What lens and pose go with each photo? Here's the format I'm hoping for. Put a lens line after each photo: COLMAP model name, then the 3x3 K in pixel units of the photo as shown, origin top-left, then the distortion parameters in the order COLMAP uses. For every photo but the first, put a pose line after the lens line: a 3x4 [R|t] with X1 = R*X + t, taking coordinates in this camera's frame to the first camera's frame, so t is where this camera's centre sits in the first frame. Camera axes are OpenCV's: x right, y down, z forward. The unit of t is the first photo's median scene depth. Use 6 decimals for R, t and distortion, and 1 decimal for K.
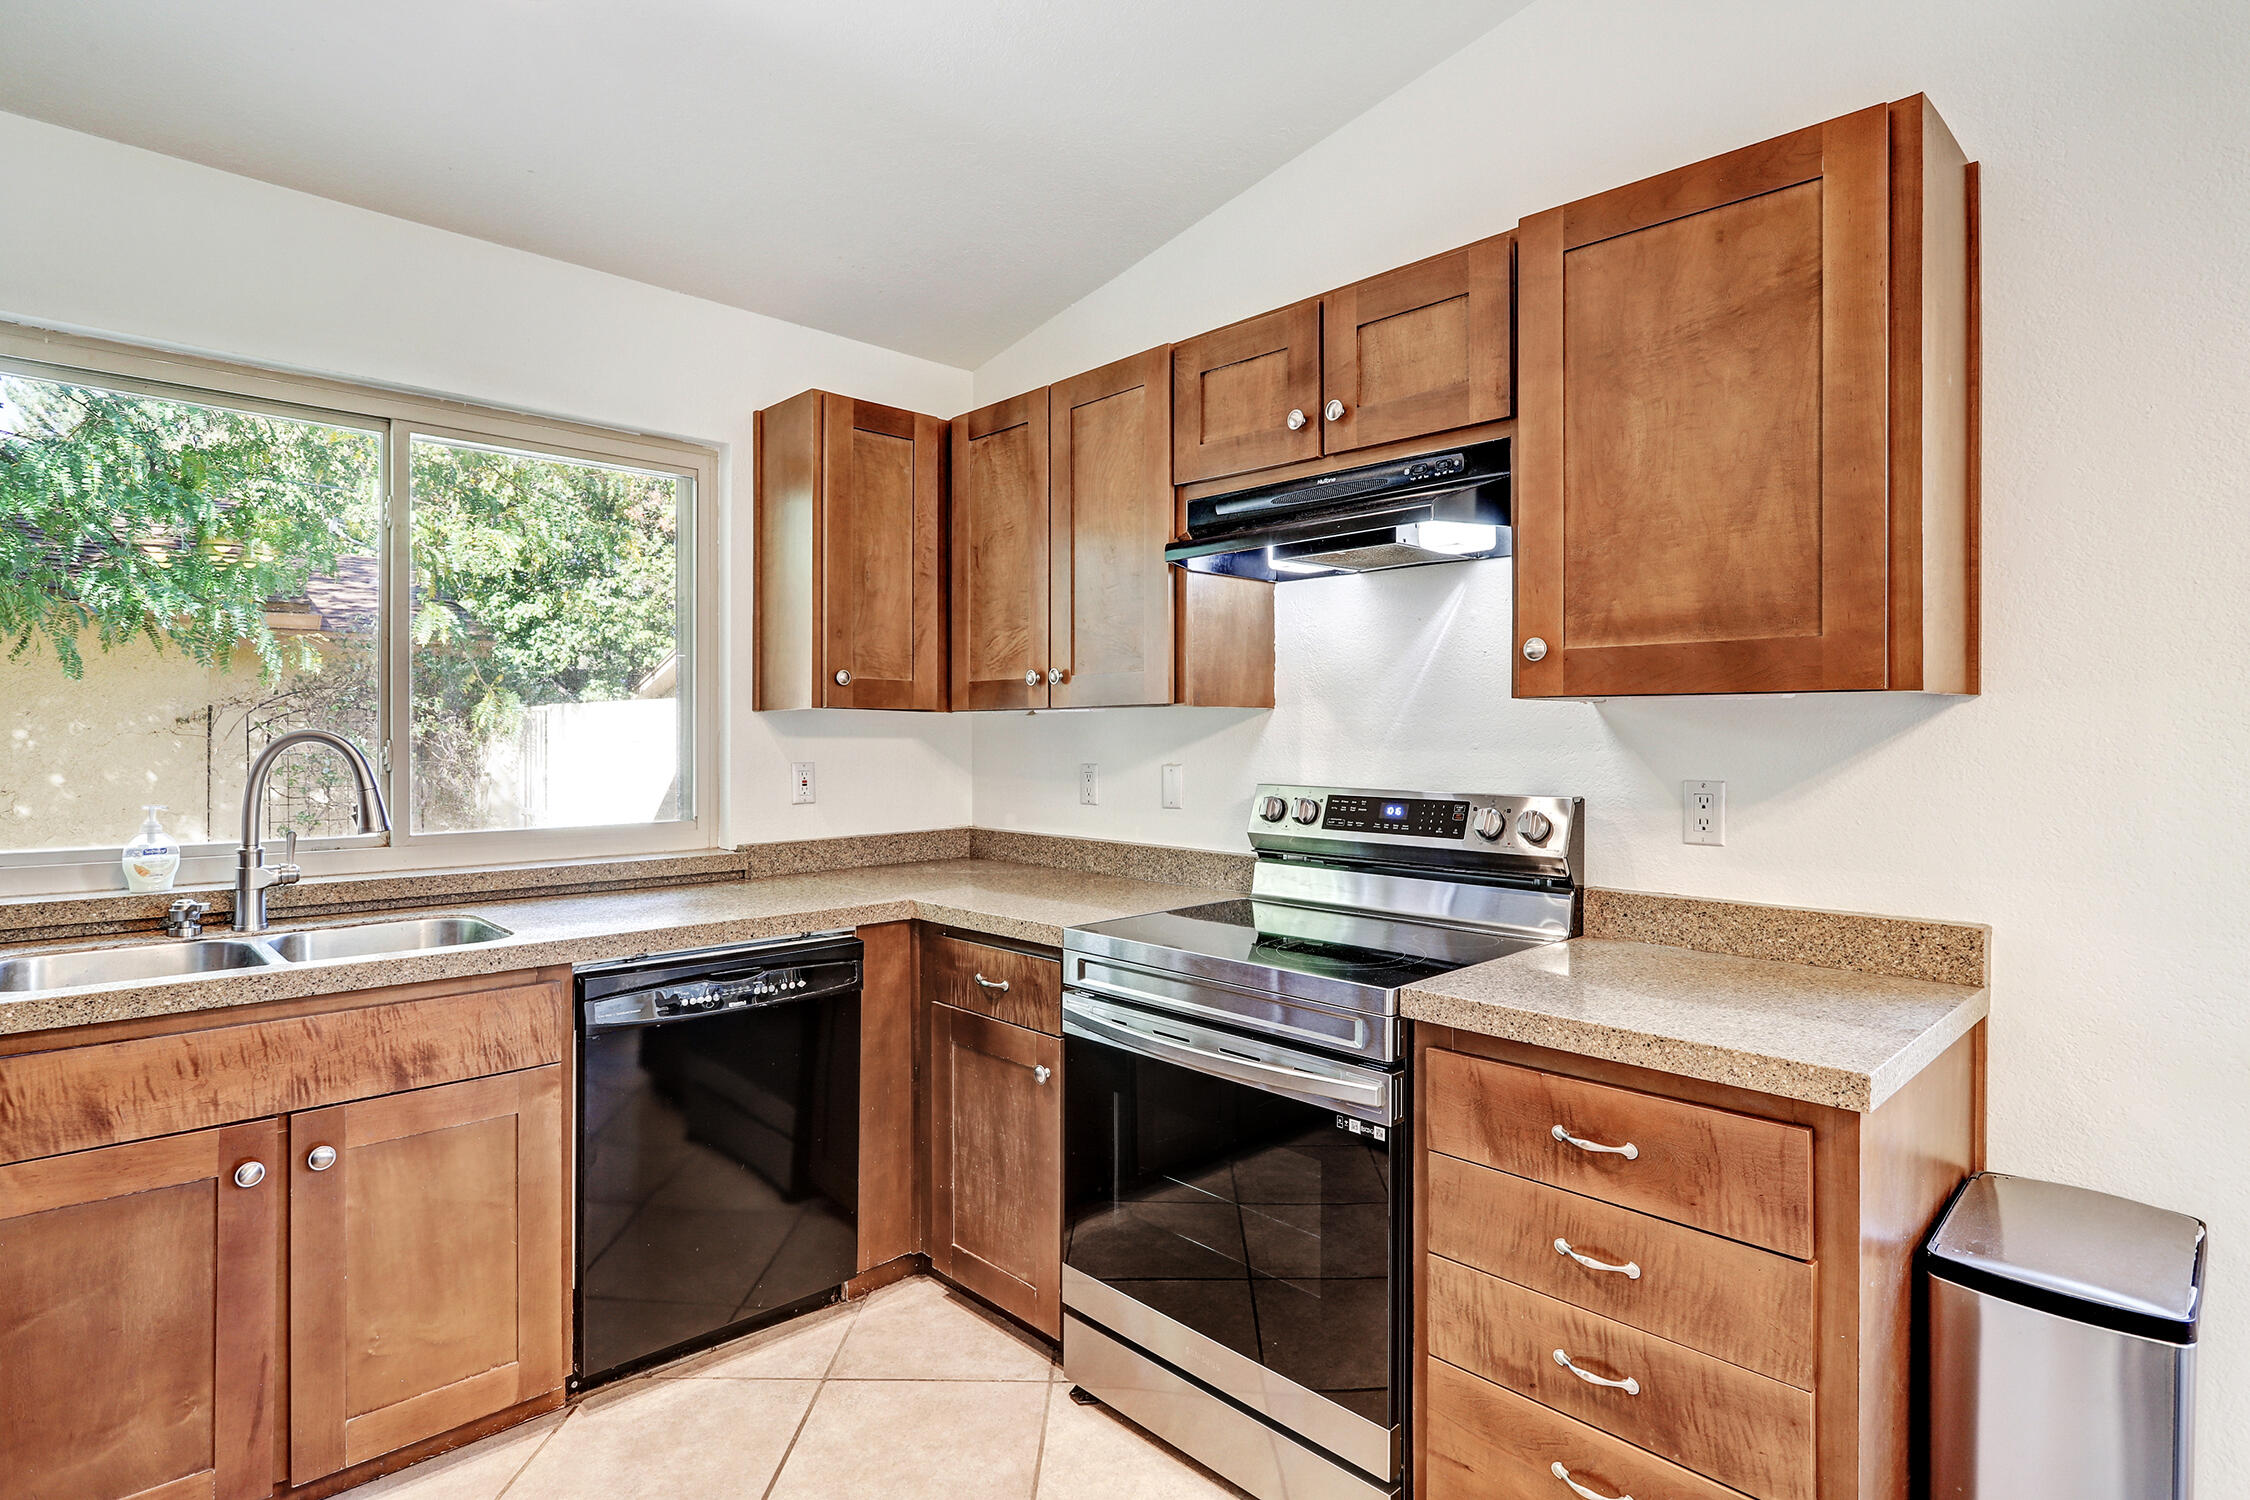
lens RADIAL K [[1156.1, 0, 1140.4], [0, 1156.1, 743.2], [0, 0, 1]] dist [-0.000598, 0.000334]
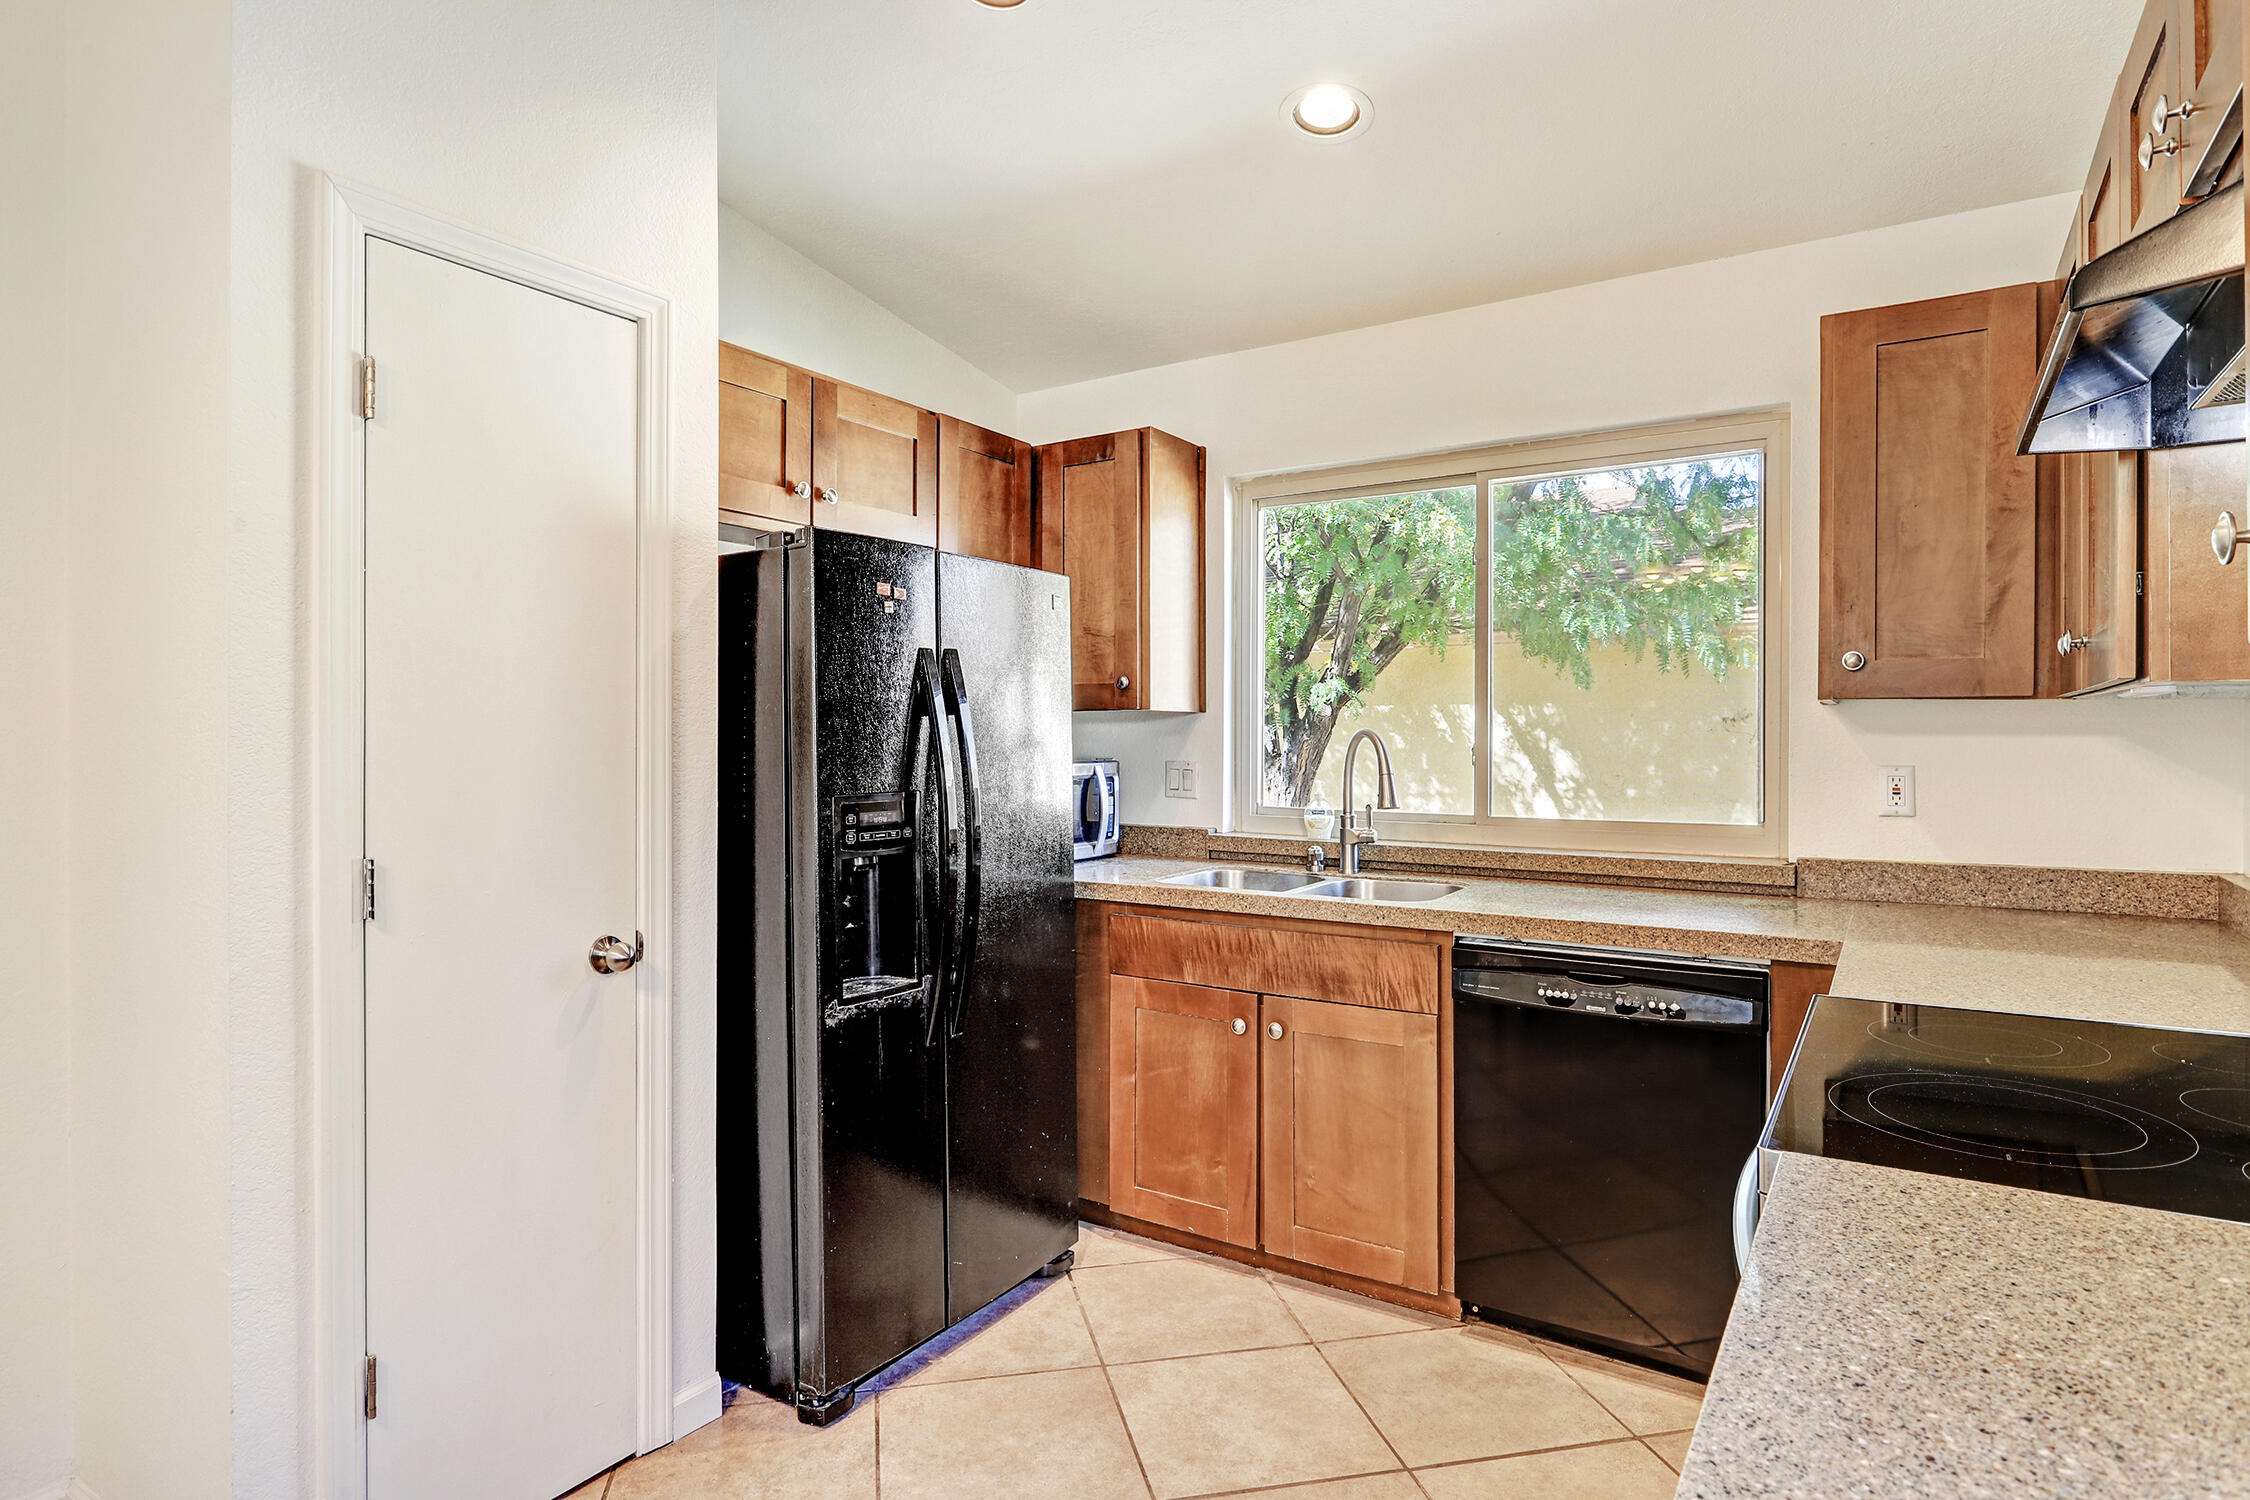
lens RADIAL K [[1230.7, 0, 1134.8], [0, 1230.7, 739.9], [0, 0, 1]] dist [-0.006553, 0.003869]
pose [[0.222832, 0.004400, -0.974847, 0.553929], [-0.004773, 0.999983, 0.003422, -0.002372], [0.974845, 0.003890, 0.222849, 0.375213]]
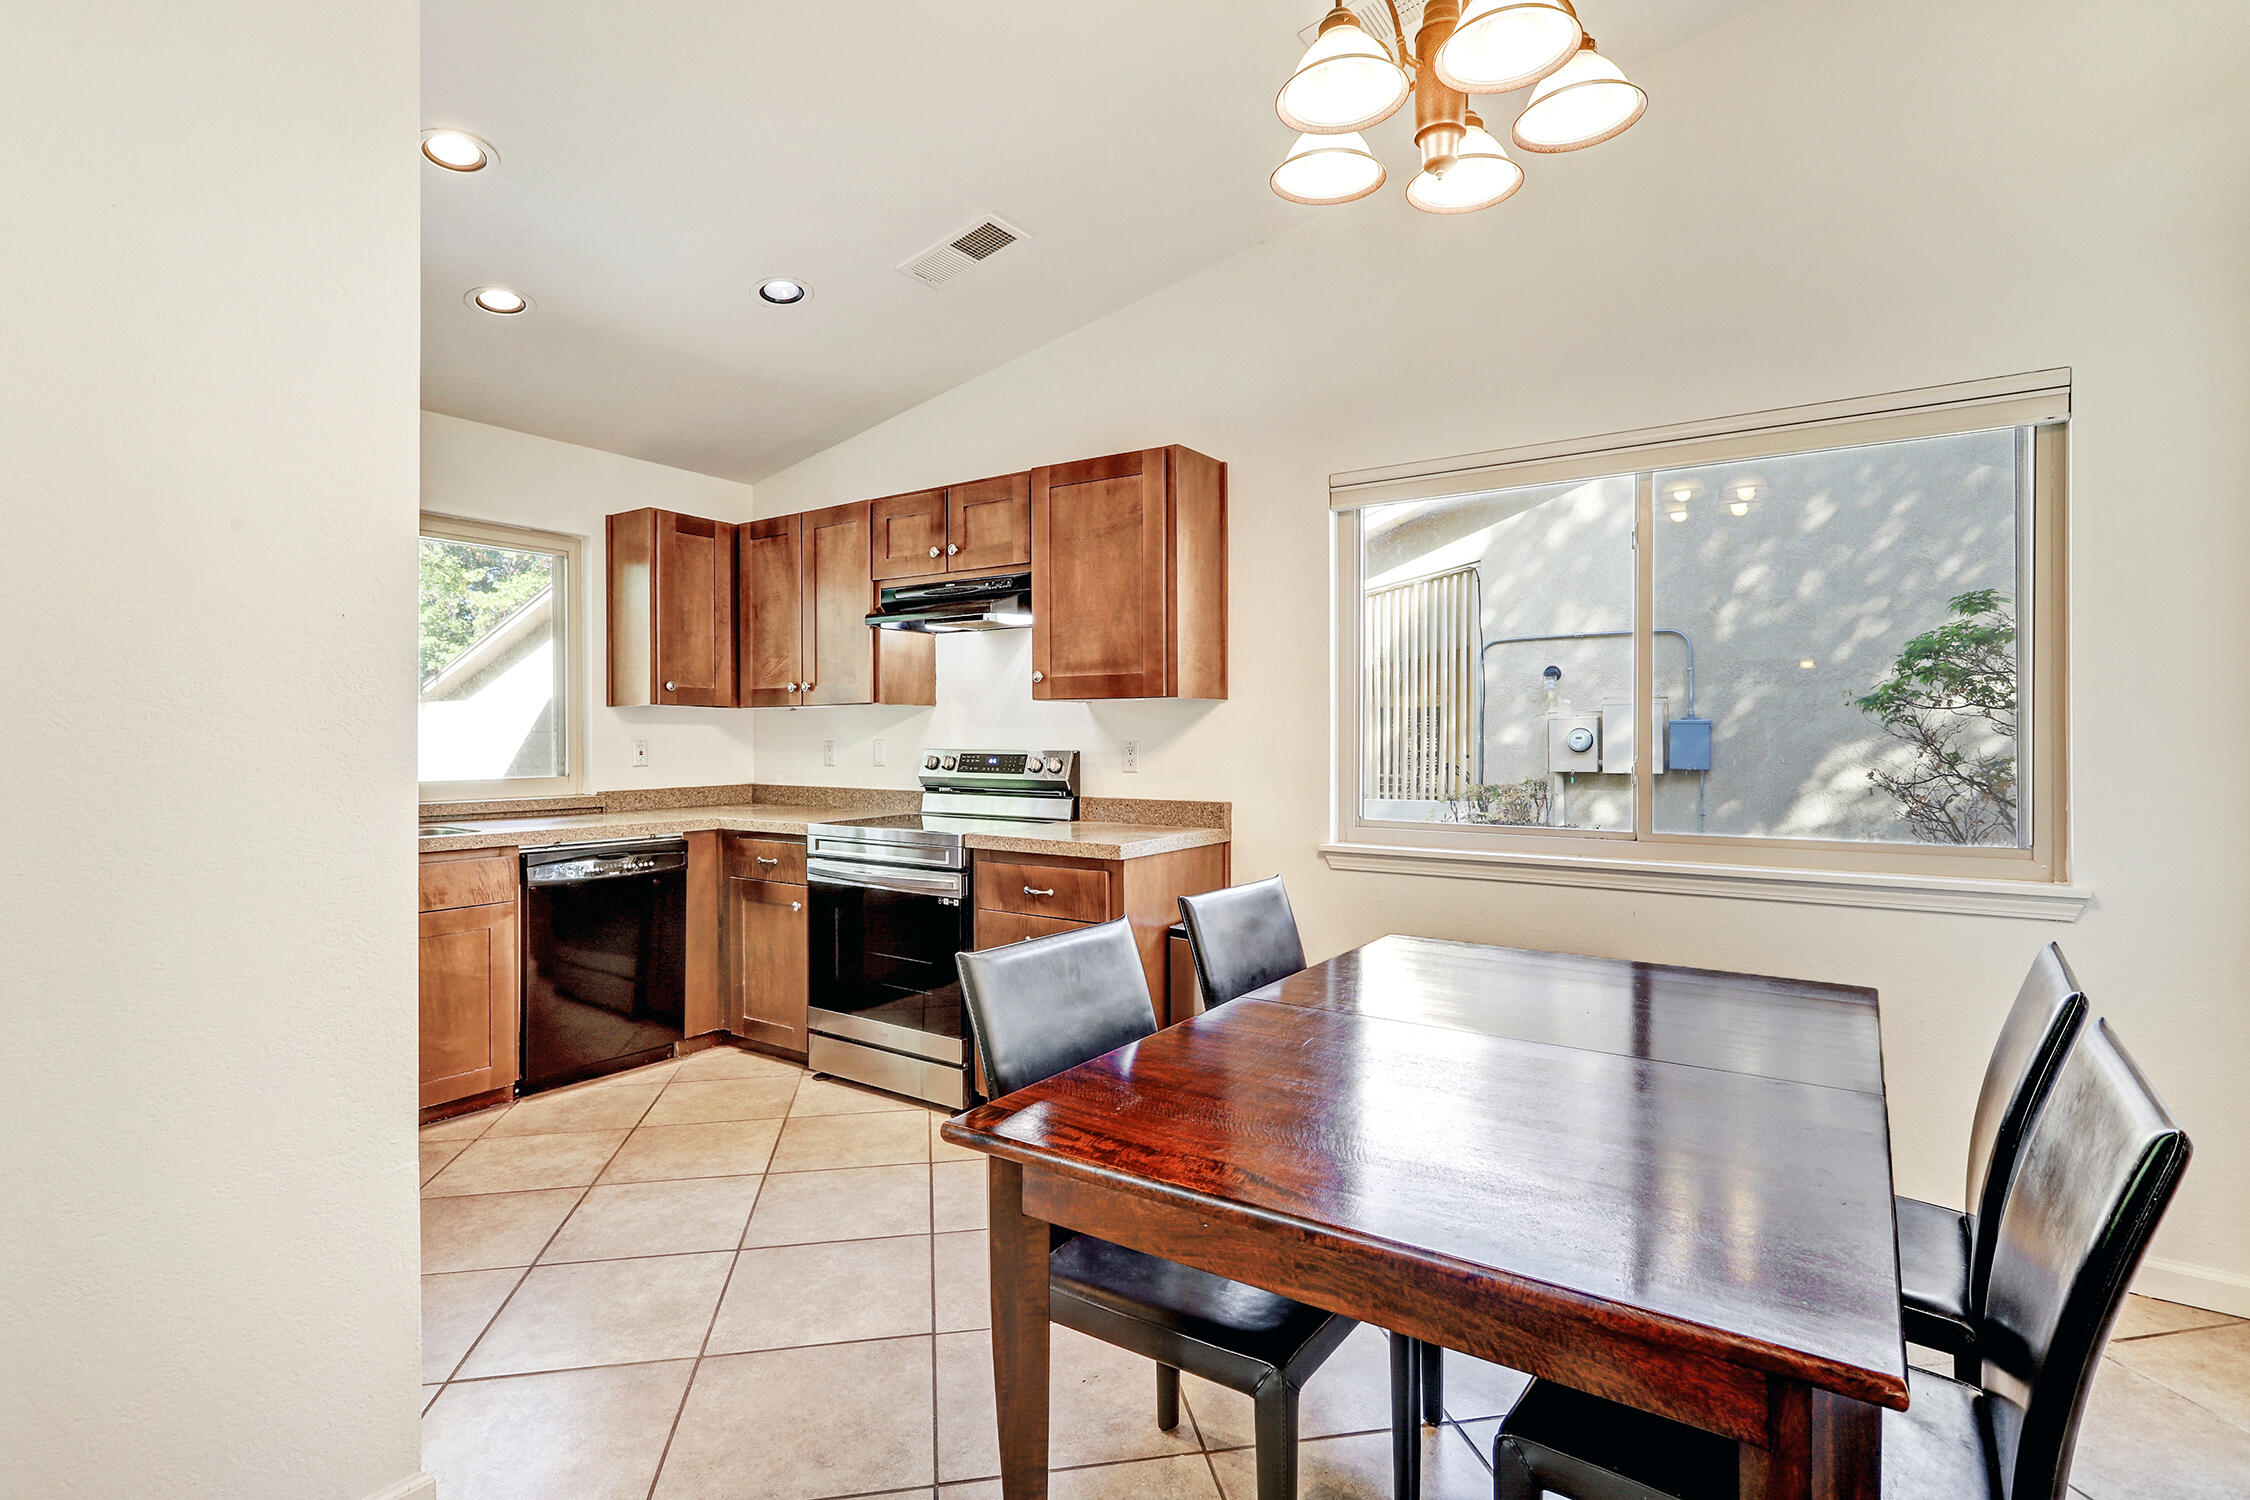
lens RADIAL K [[1063.8, 0, 1127.6], [0, 1063.8, 752.6], [0, 0, 1]] dist [0.008990, -0.000068]
pose [[0.980918, -0.004450, 0.194368, 0.095888], [0.003030, 0.999966, 0.007605, 0.032294], [-0.194396, -0.006871, 0.980899, -0.699323]]
